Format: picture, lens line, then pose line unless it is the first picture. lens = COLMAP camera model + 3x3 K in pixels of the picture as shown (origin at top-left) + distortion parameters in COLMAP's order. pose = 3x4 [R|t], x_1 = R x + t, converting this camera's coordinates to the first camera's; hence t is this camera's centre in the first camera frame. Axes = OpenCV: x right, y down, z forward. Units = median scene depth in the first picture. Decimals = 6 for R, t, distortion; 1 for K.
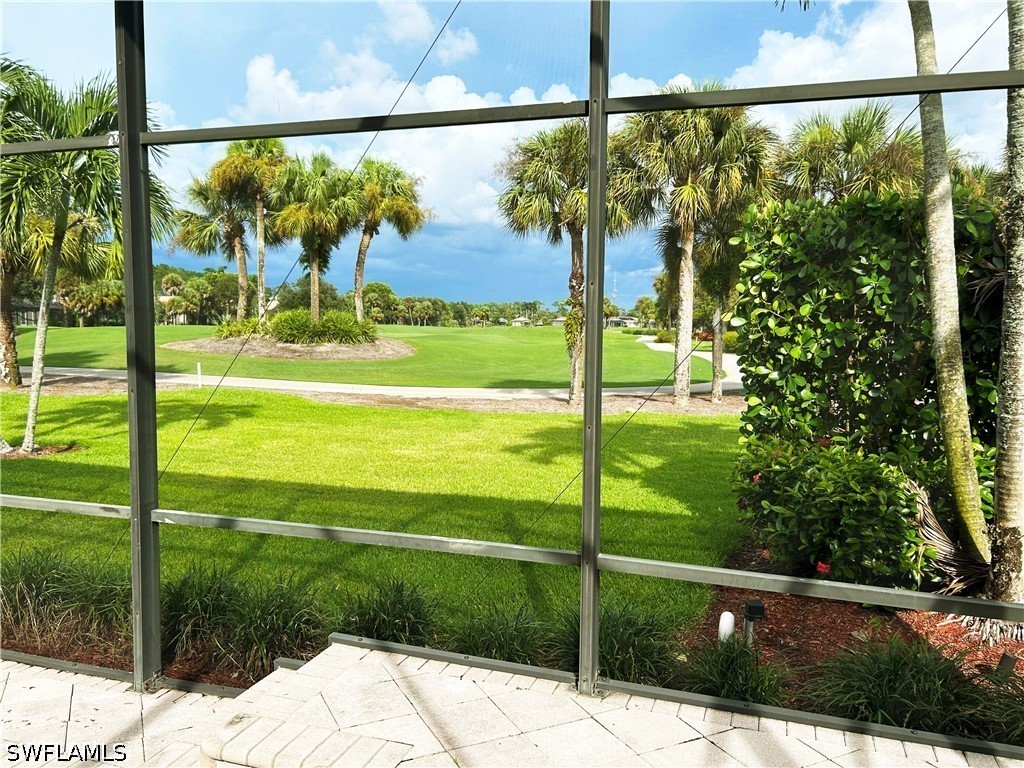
lens RADIAL K [[771.9, 0, 511.1], [0, 771.9, 397.6], [0, 0, 1]] dist [0.045458, -0.053588]
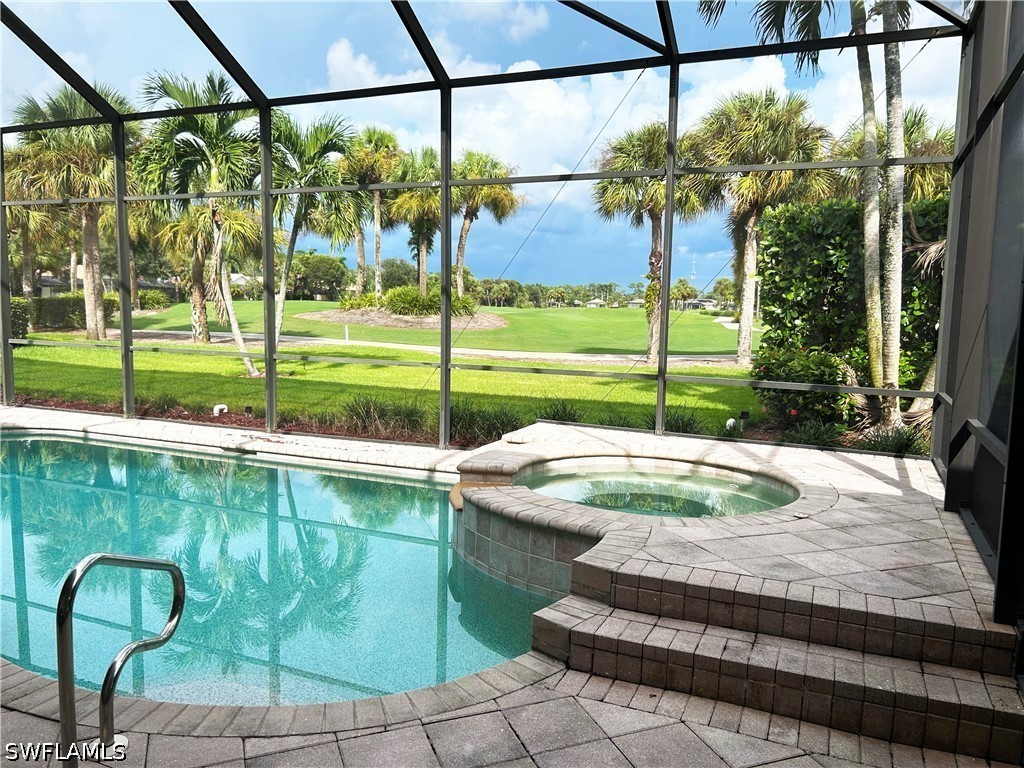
lens RADIAL K [[771.9, 0, 511.1], [0, 771.9, 397.6], [0, 0, 1]] dist [0.045458, -0.053588]
pose [[0.995375, 0.016263, -0.094679, -0.013421], [-0.014086, 0.999622, 0.023613, 0.025469], [0.095027, -0.022170, 0.995228, -0.142200]]
